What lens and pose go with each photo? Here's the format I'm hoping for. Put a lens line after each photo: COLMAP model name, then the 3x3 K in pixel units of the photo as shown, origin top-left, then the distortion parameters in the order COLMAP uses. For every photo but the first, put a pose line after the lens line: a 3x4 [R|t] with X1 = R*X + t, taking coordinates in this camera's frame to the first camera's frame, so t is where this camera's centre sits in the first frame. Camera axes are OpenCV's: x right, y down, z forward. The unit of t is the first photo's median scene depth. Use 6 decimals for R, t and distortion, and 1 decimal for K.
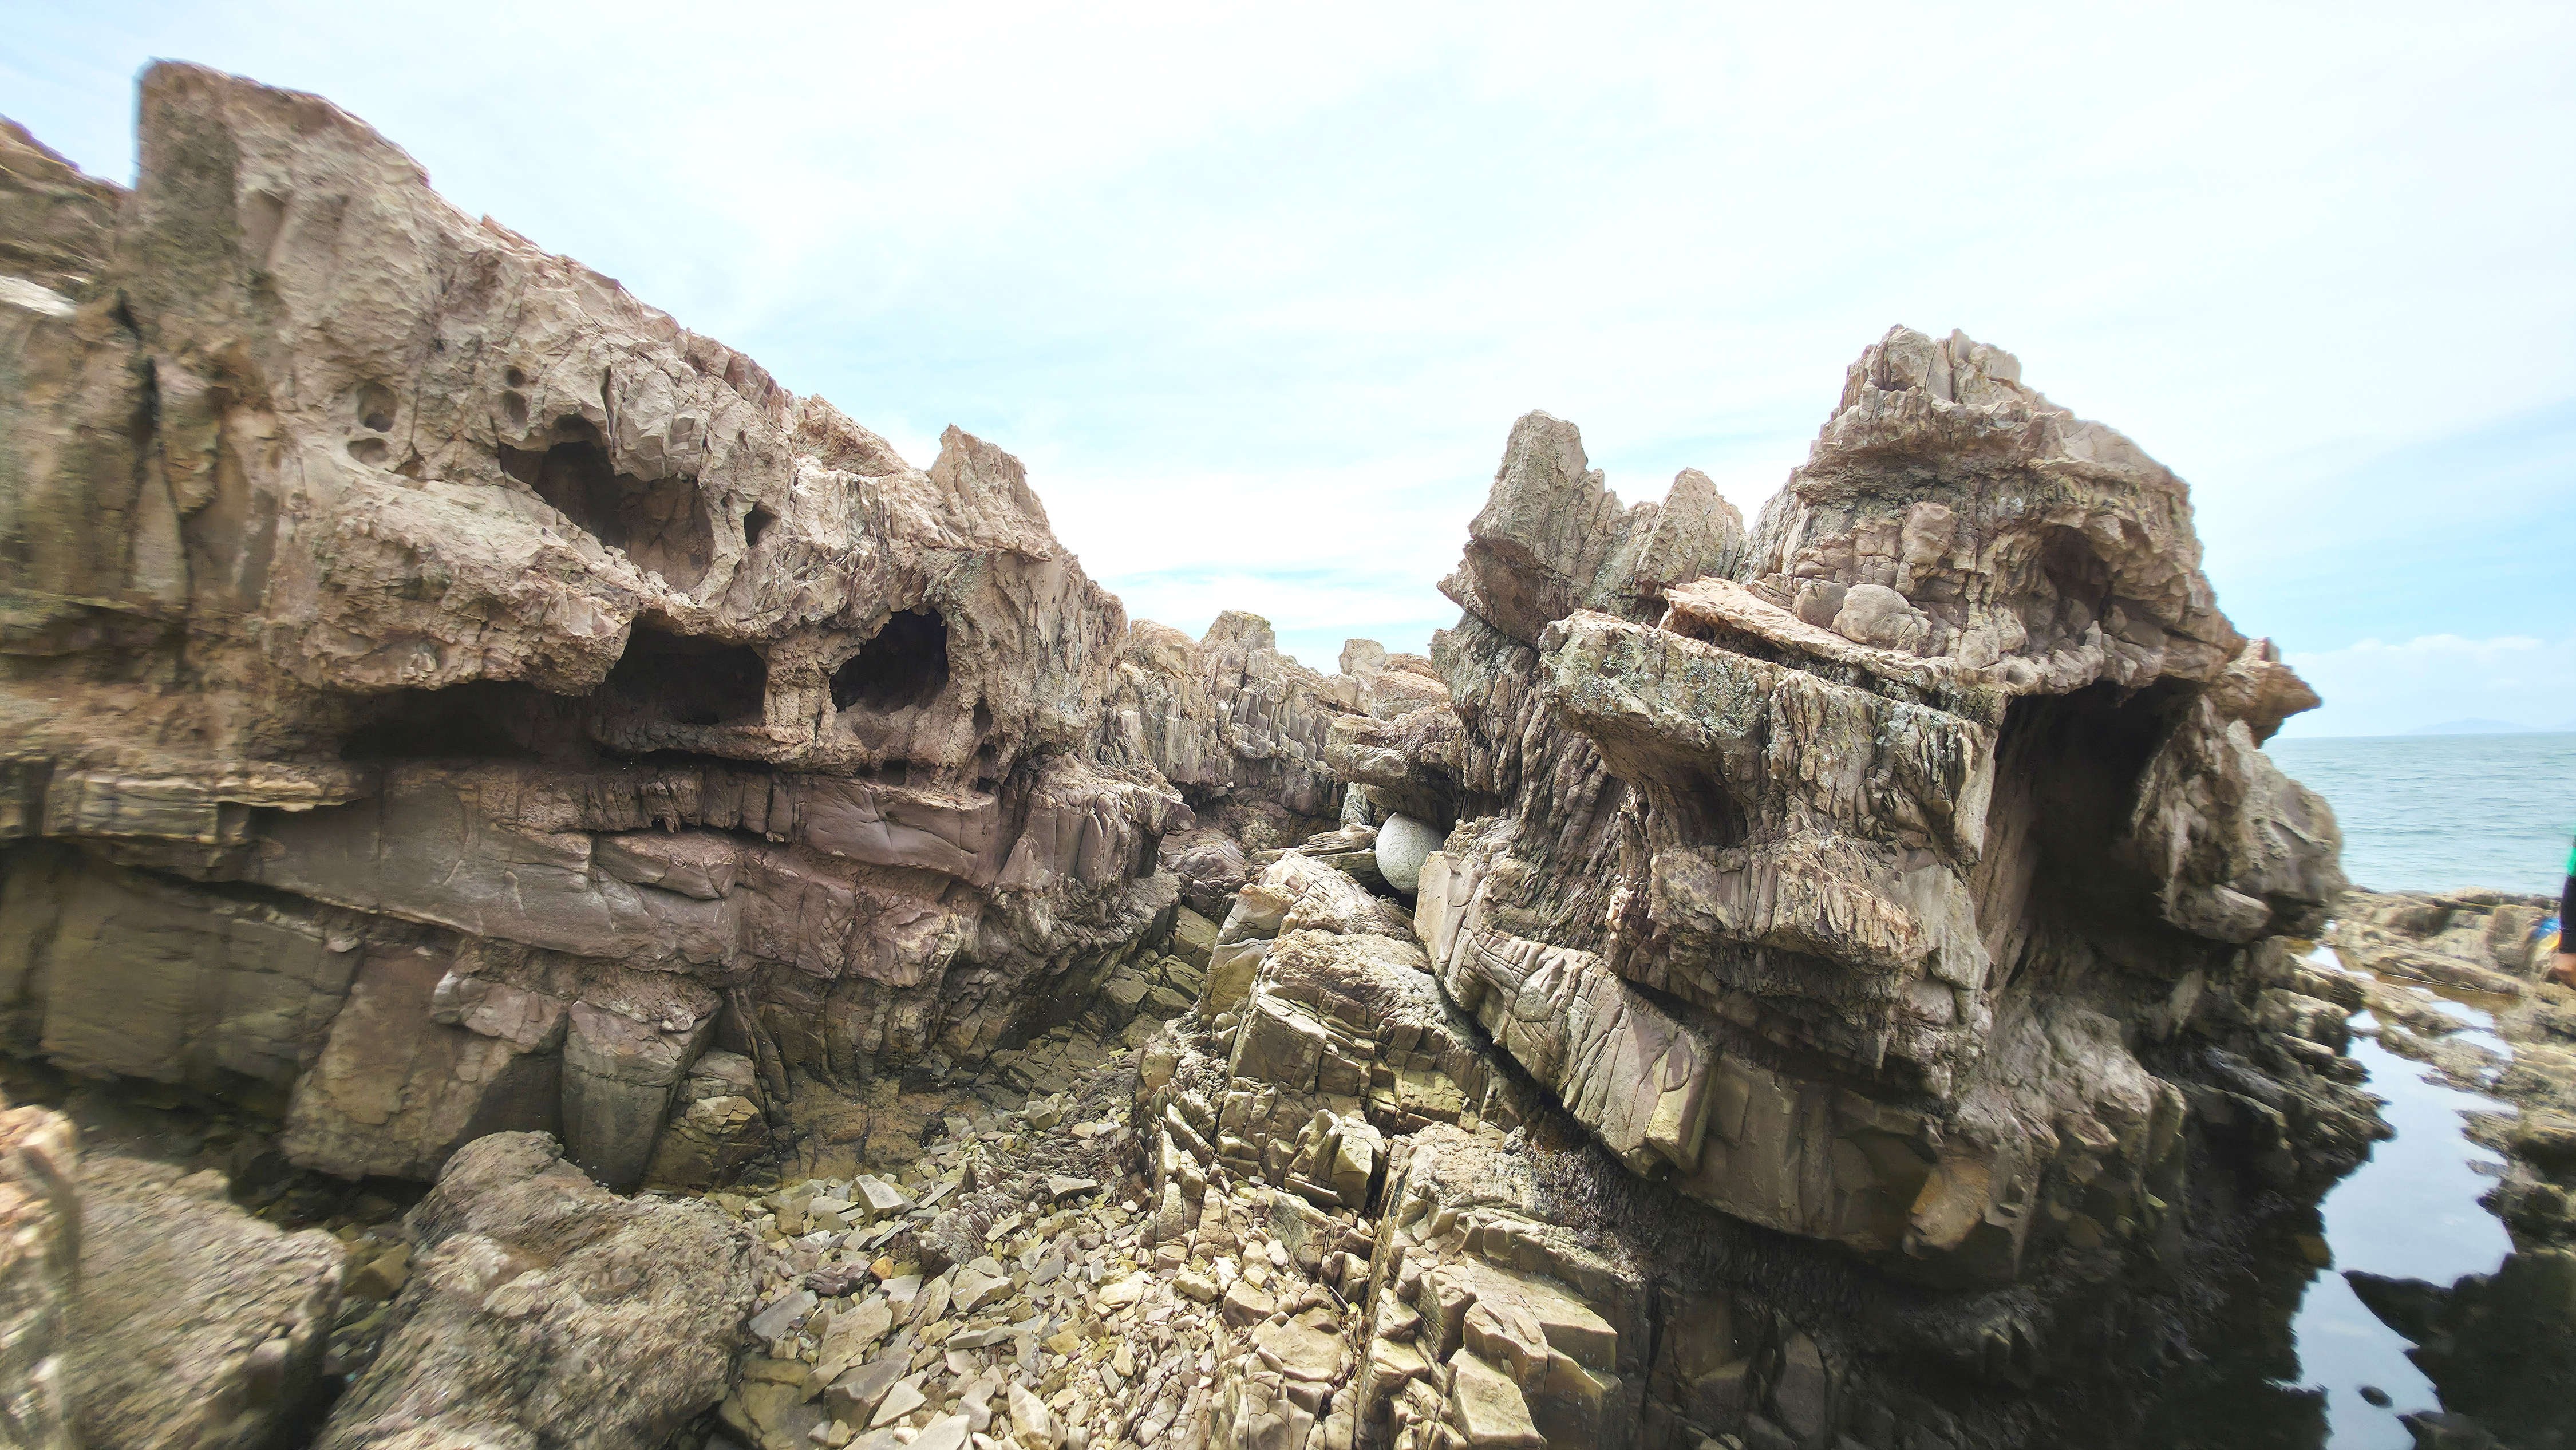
lens RADIAL K [[1029.8, 0, 1278.3], [0, 1029.8, 725.5], [0, 0, 1]] dist [0.002591, -0.000421]
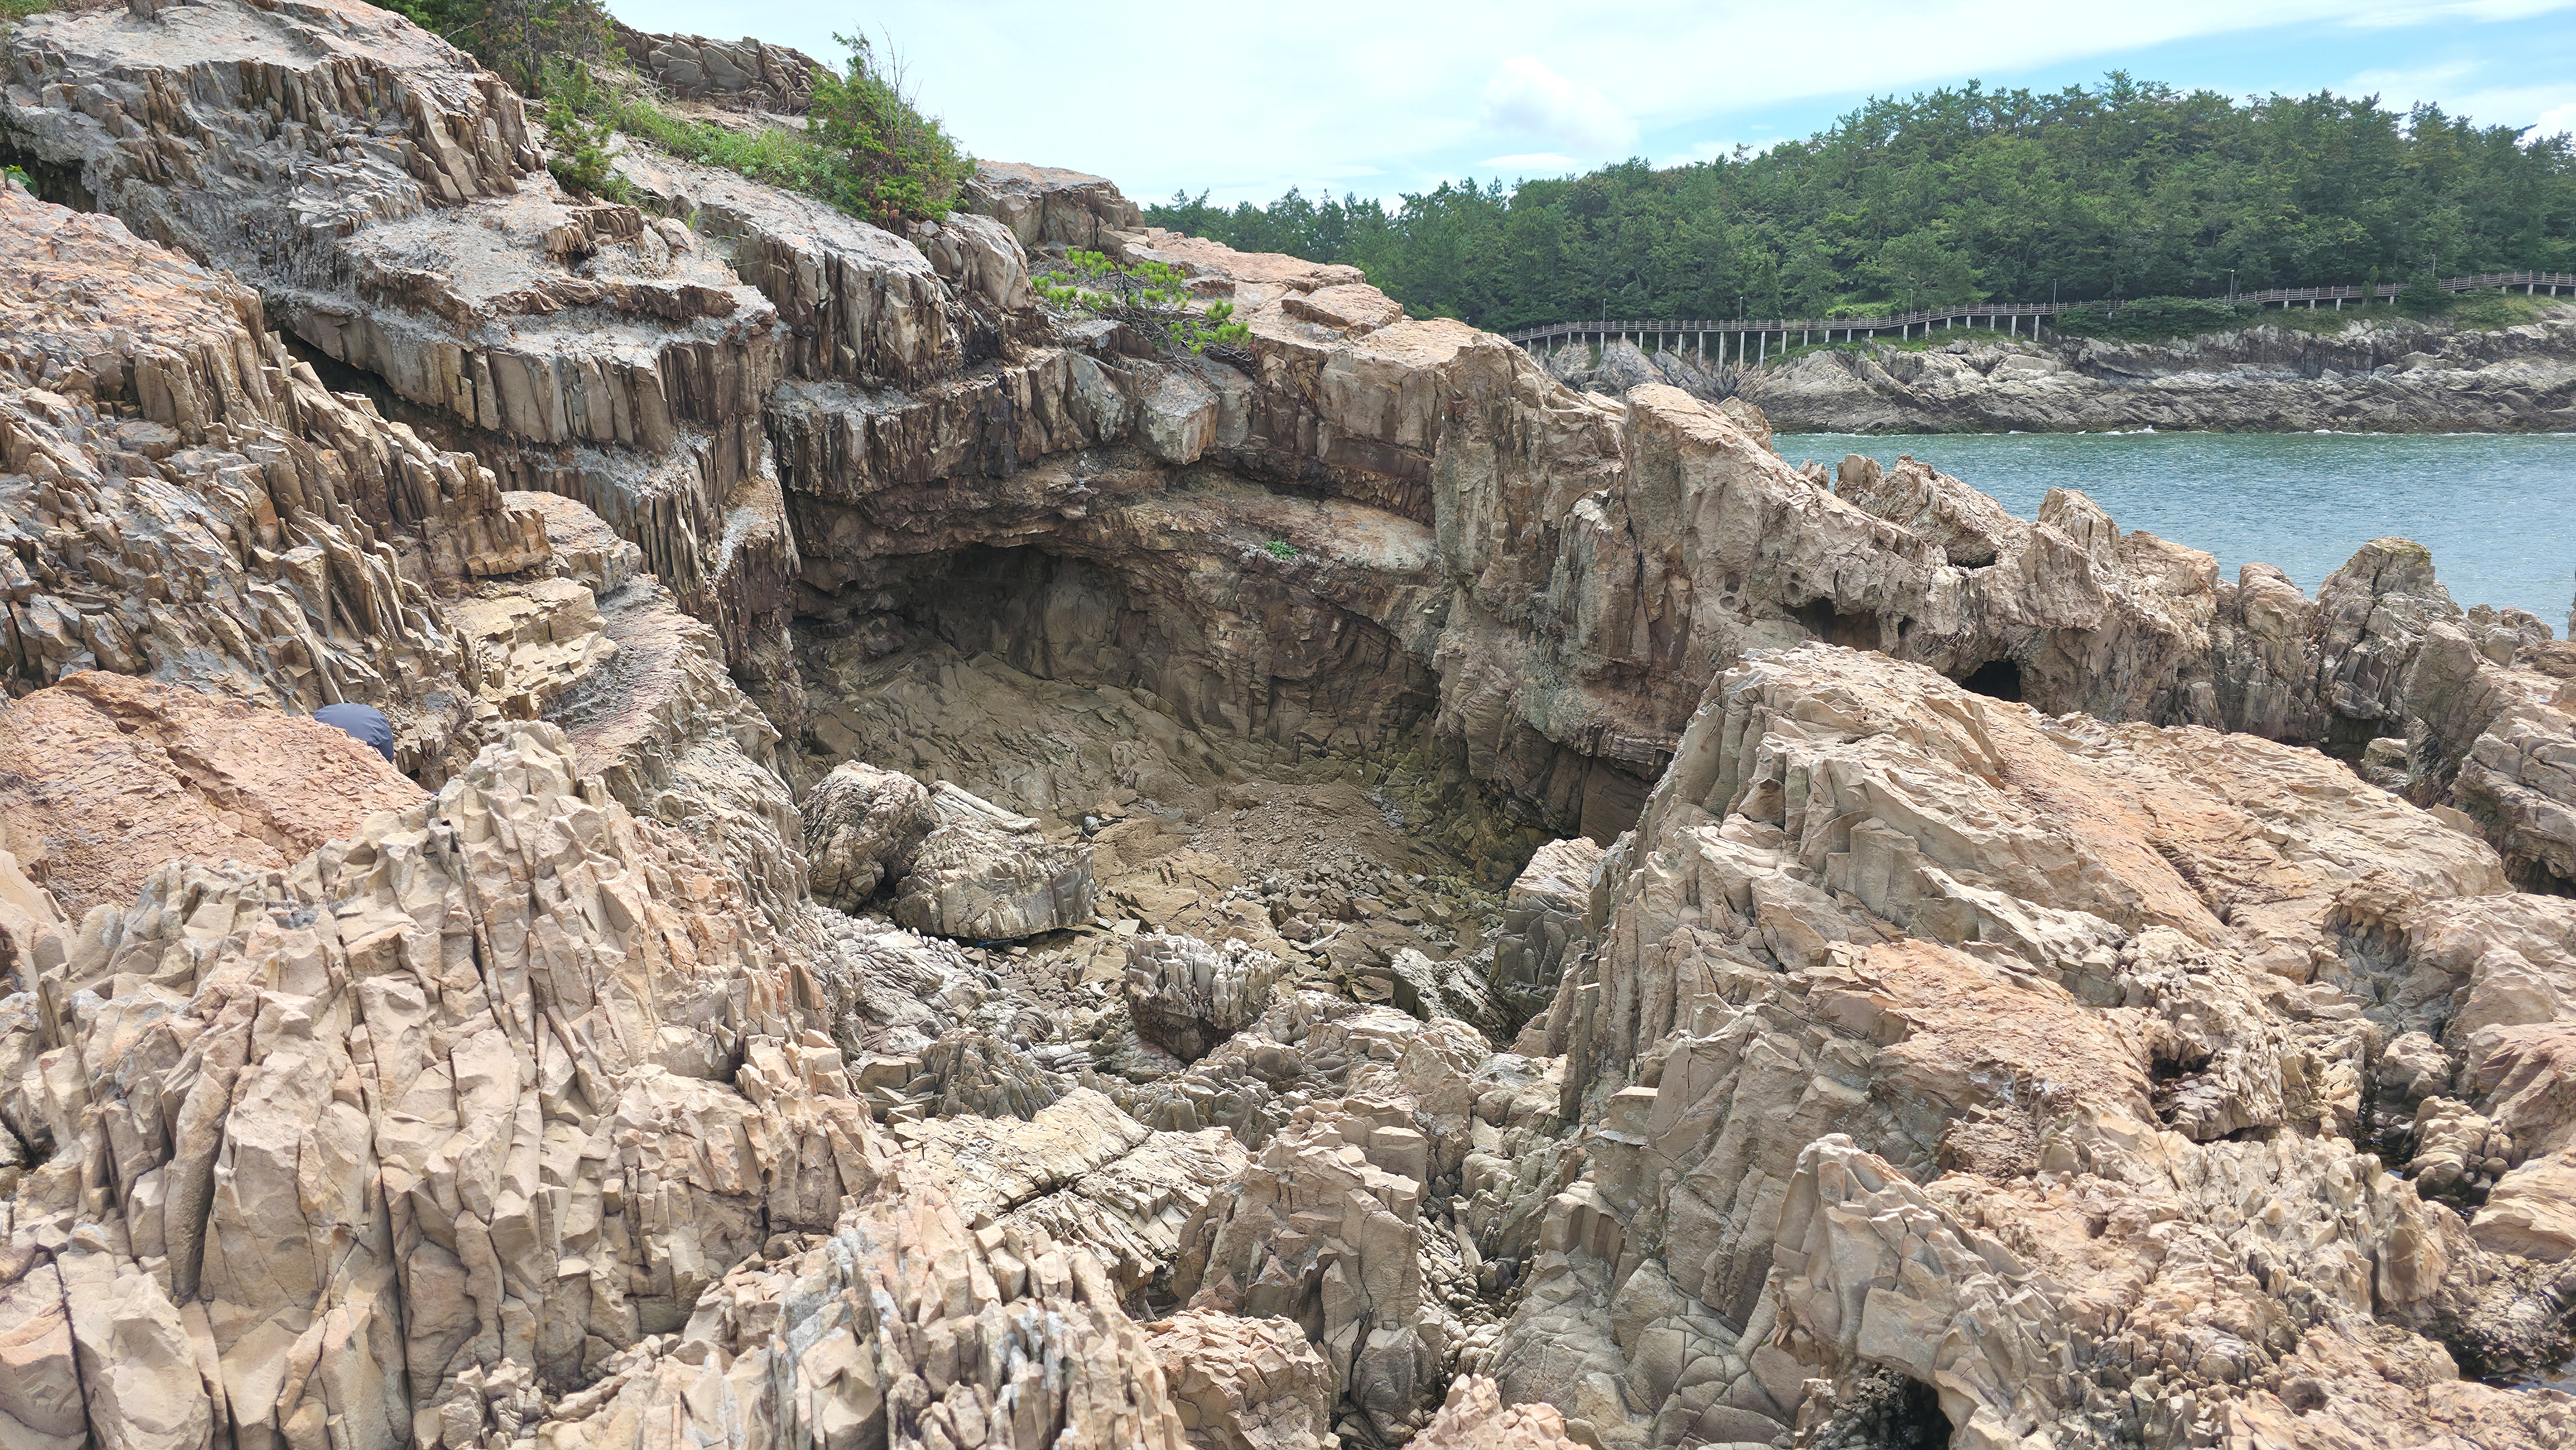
lens RADIAL K [[1720.1, 0, 1239.0], [0, 1720.1, 695.4], [0, 0, 1]] dist [0.052931, -0.053400]
pose [[0.696833, 0.152993, -0.700726, 0.865804], [0.021683, 0.972044, 0.233794, -0.877809], [0.716906, -0.178109, 0.674035, -2.001560]]
